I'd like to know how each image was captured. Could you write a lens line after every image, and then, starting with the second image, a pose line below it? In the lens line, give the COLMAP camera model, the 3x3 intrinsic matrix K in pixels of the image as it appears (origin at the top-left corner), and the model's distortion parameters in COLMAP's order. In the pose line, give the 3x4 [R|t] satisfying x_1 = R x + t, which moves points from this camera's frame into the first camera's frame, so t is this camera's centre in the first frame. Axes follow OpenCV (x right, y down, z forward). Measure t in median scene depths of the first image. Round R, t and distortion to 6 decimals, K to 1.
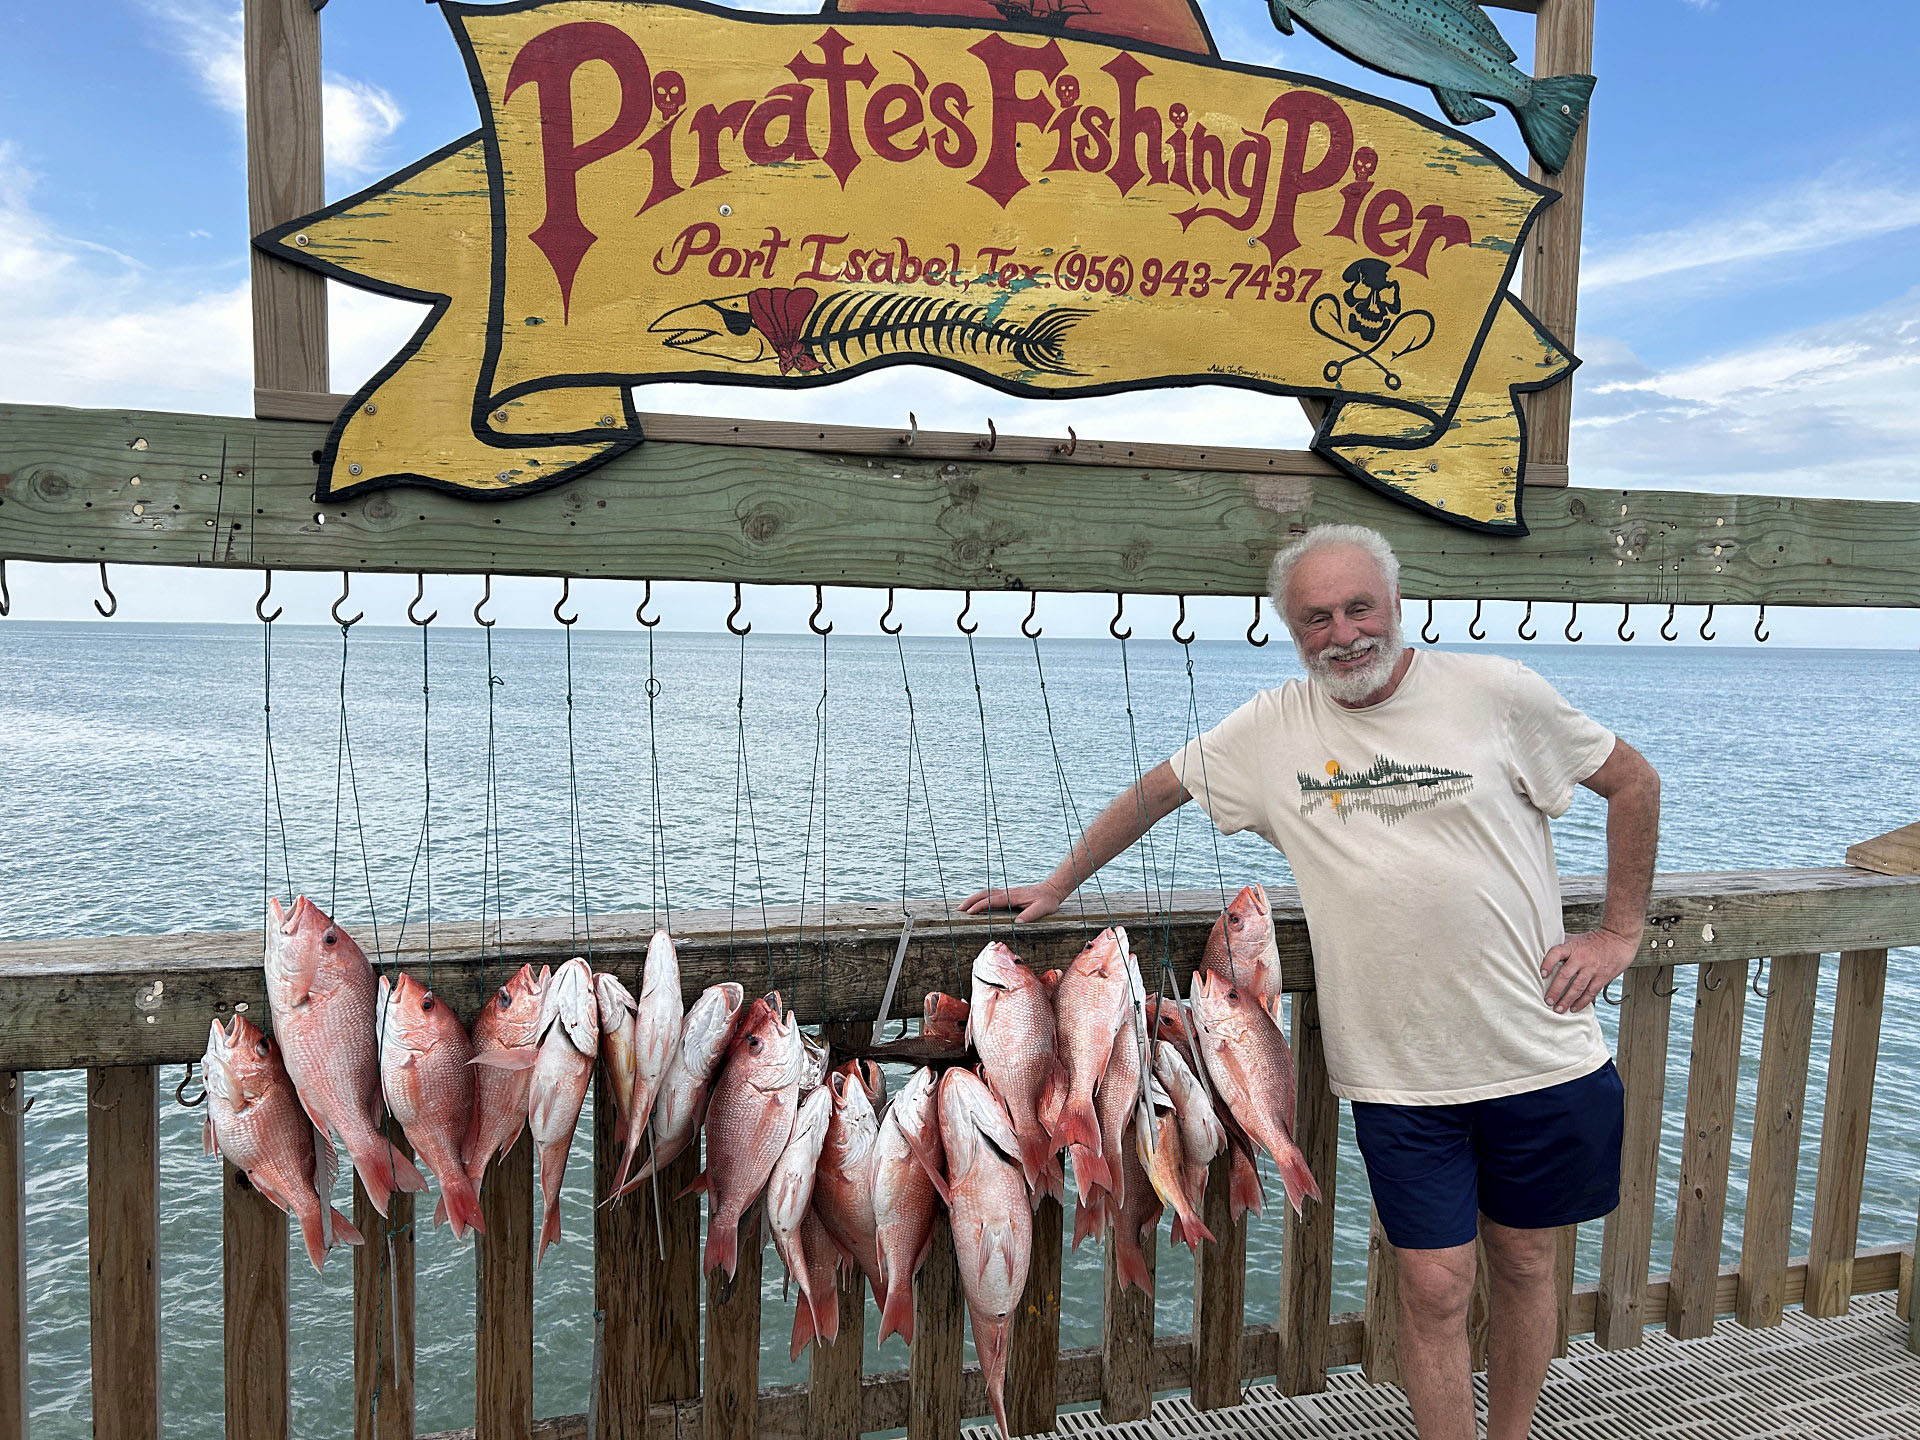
lens RADIAL K [[1422.2, 0, 921.4], [0, 1422.2, 726.2], [0, 0, 1]] dist [0.042961, -0.046129]
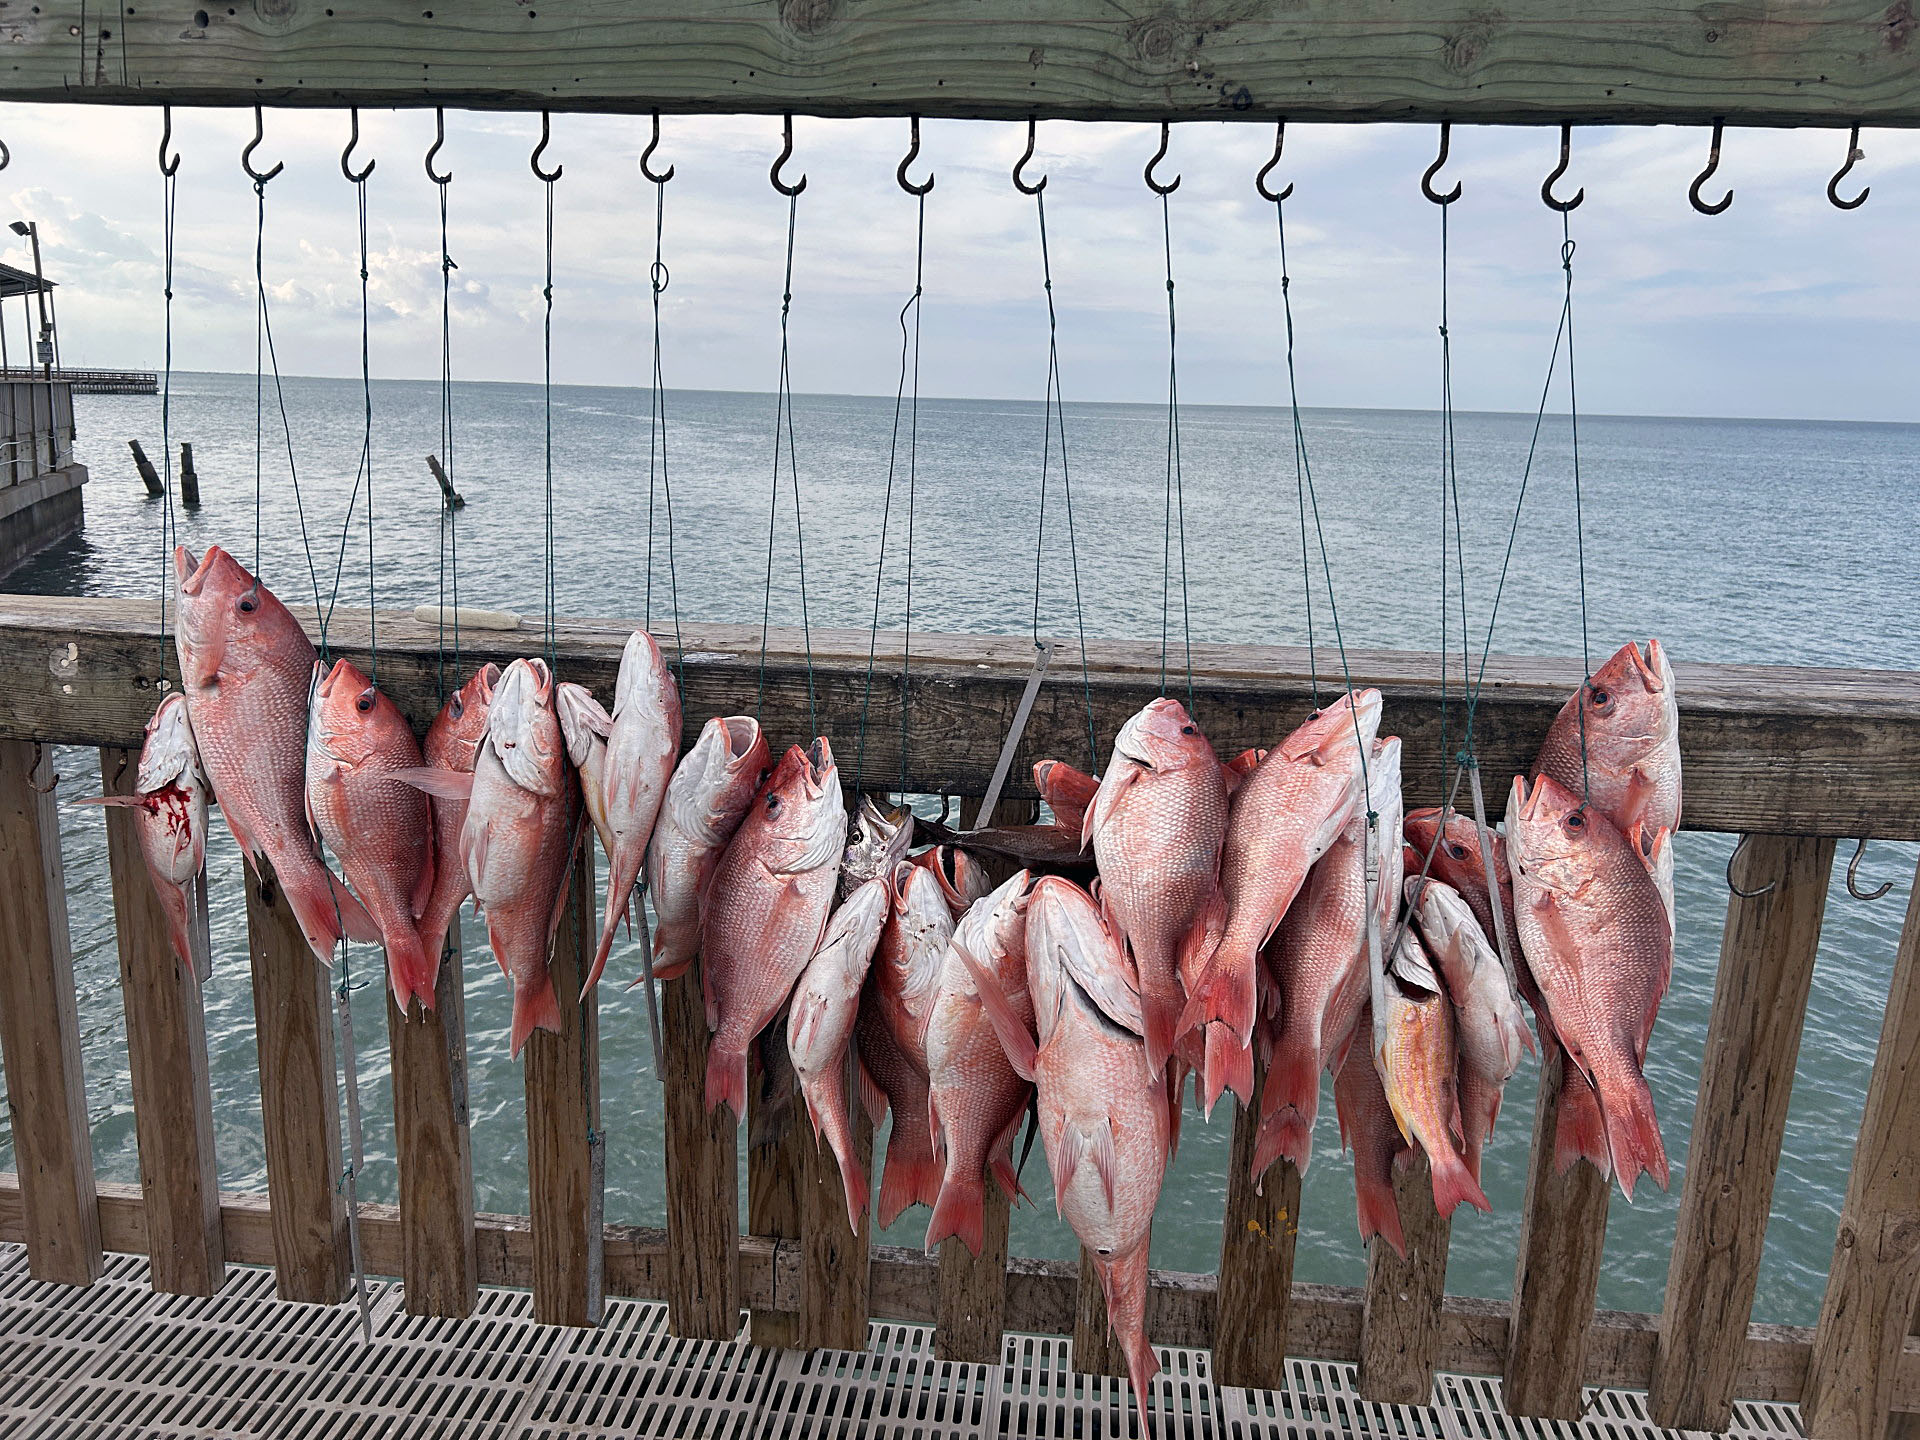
lens RADIAL K [[1422.2, 0, 921.4], [0, 1422.2, 726.2], [0, 0, 1]] dist [0.042961, -0.046129]
pose [[0.928969, 0.091324, -0.358714, 0.188343], [-0.038835, 0.987785, 0.150906, 0.075663], [0.368114, -0.126256, 0.921168, 0.385378]]
